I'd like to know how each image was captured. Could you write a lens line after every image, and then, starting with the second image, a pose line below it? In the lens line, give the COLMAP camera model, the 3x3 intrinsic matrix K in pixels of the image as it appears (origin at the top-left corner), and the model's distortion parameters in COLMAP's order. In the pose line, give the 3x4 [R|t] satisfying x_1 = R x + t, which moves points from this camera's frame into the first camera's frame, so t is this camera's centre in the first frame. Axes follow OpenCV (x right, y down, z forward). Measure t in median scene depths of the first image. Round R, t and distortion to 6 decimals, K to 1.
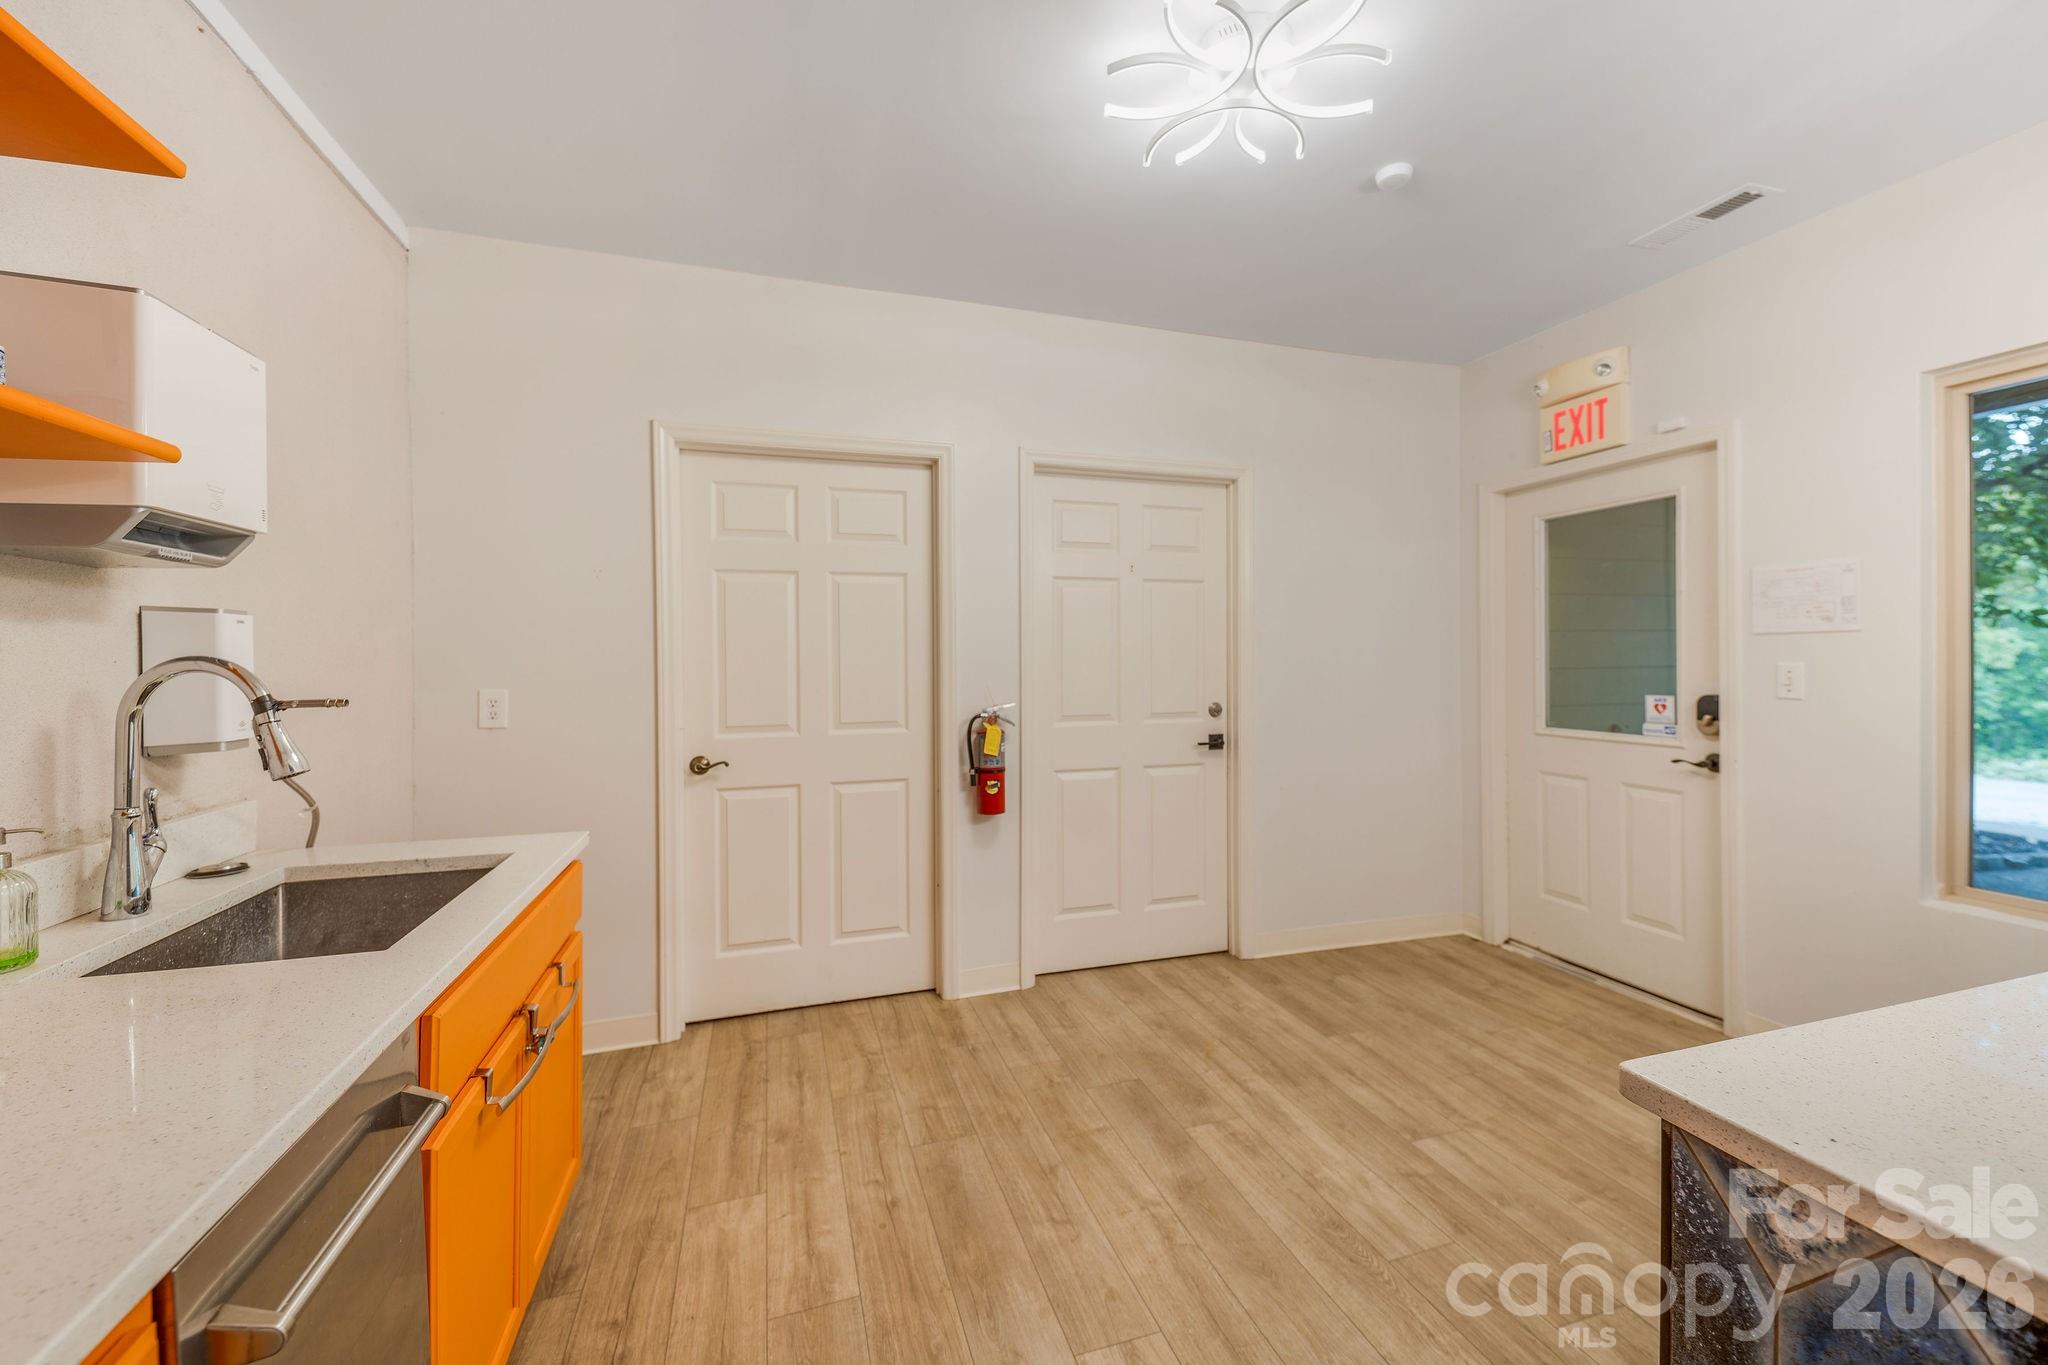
lens RADIAL K [[822.5, 0, 1028.5], [0, 822.5, 663.1], [0, 0, 1]] dist [0.011153, -0.003987]
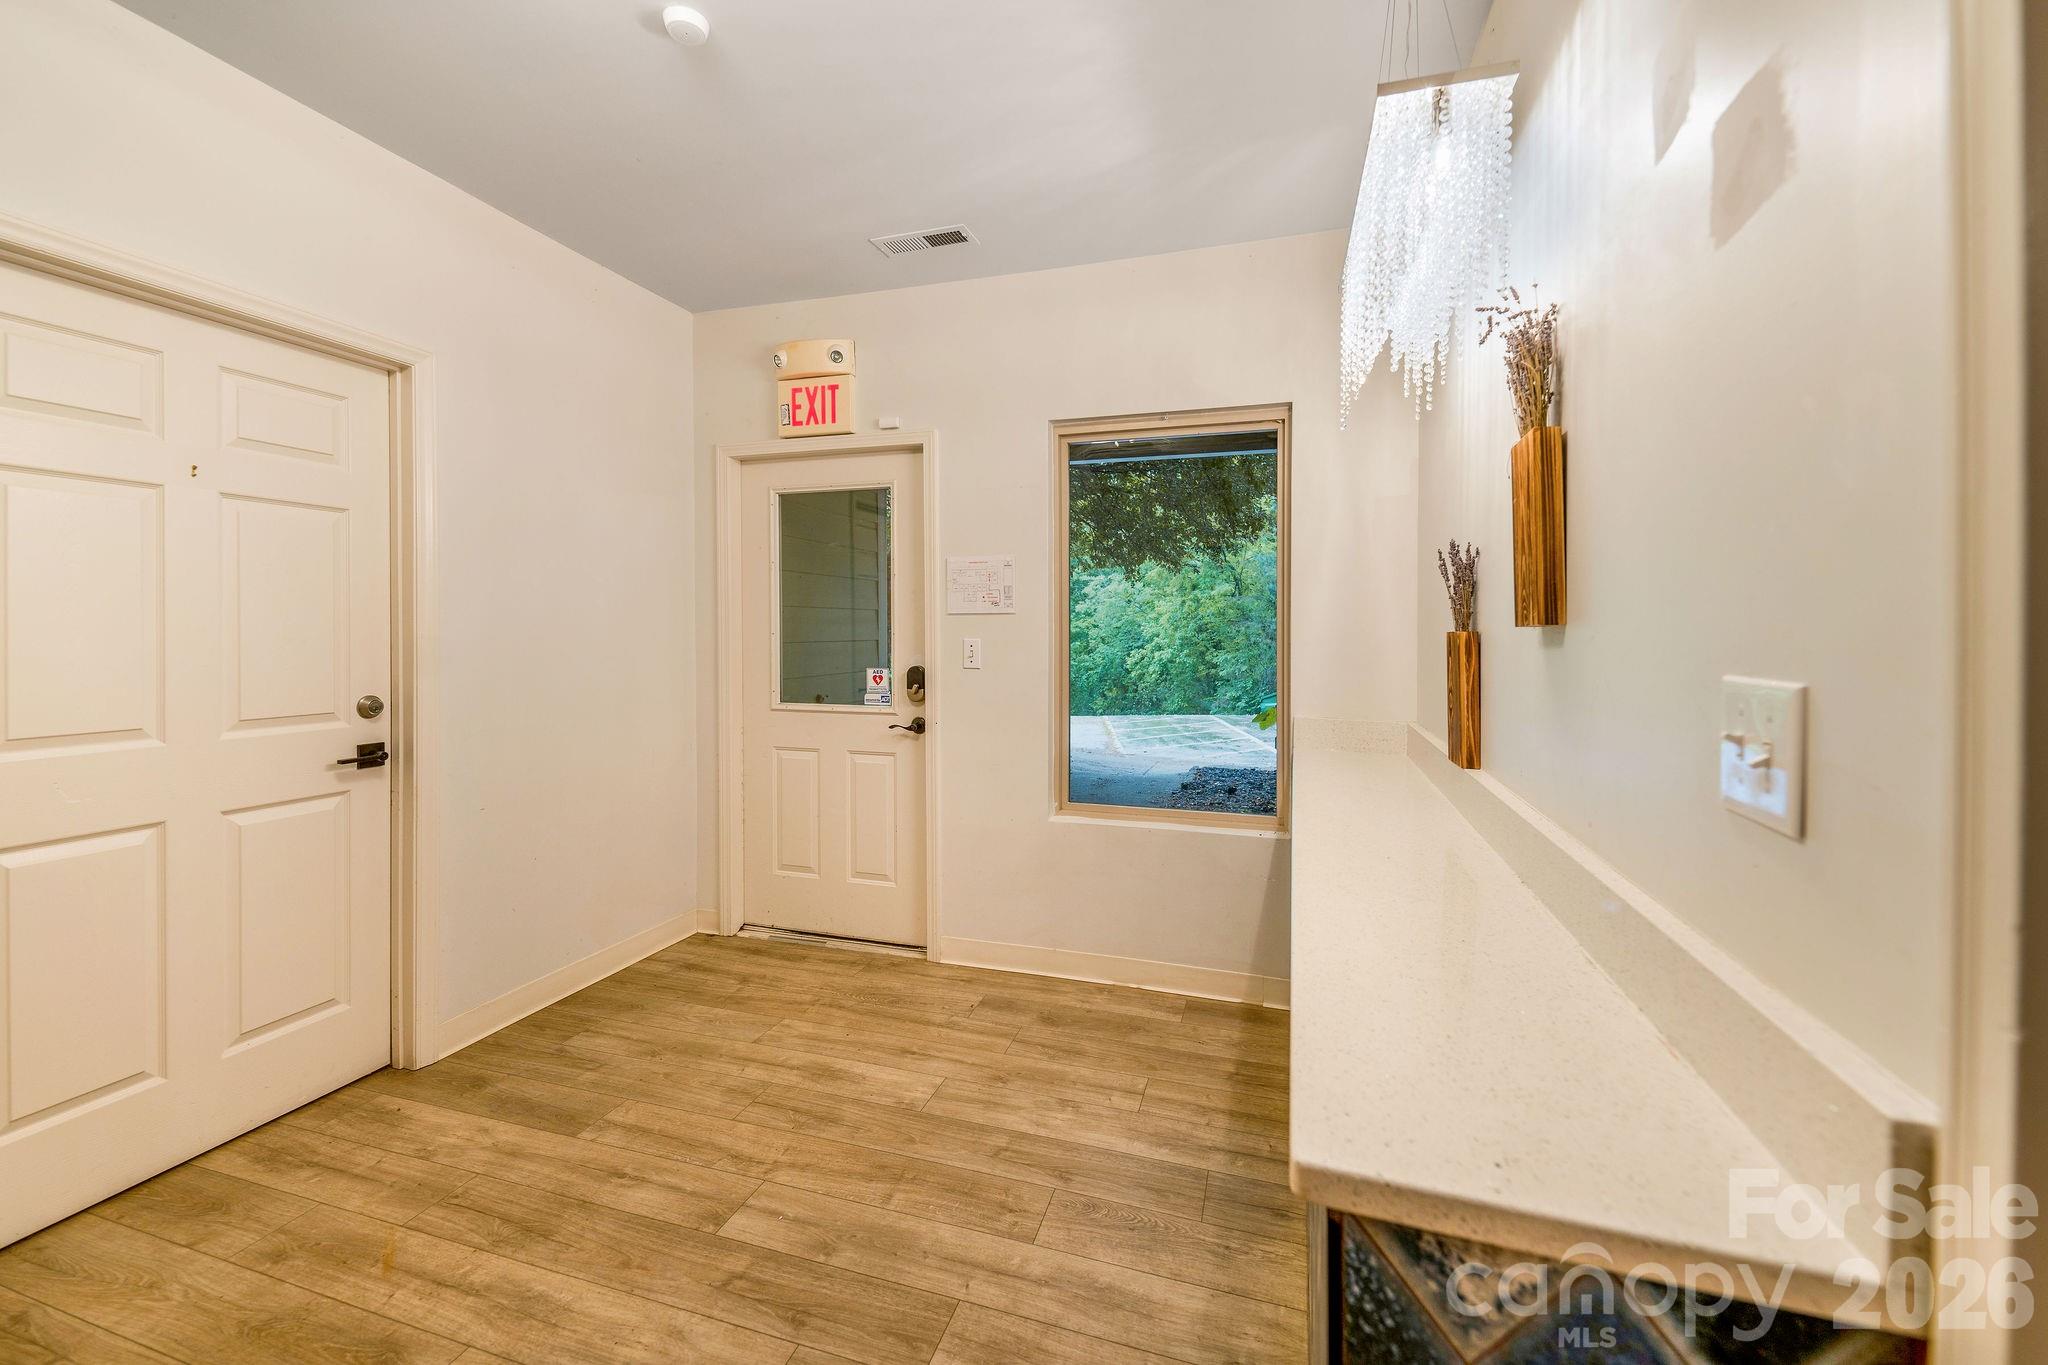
lens RADIAL K [[822.5, 0, 1037.1], [0, 822.5, 641.1], [0, 0, 1]] dist [0.011153, -0.003987]
pose [[0.568266, 0.000508, 0.822845, -0.016516], [-0.004430, 0.999987, 0.002442, -0.000061], [-0.822833, -0.005033, 0.568261, 0.213901]]
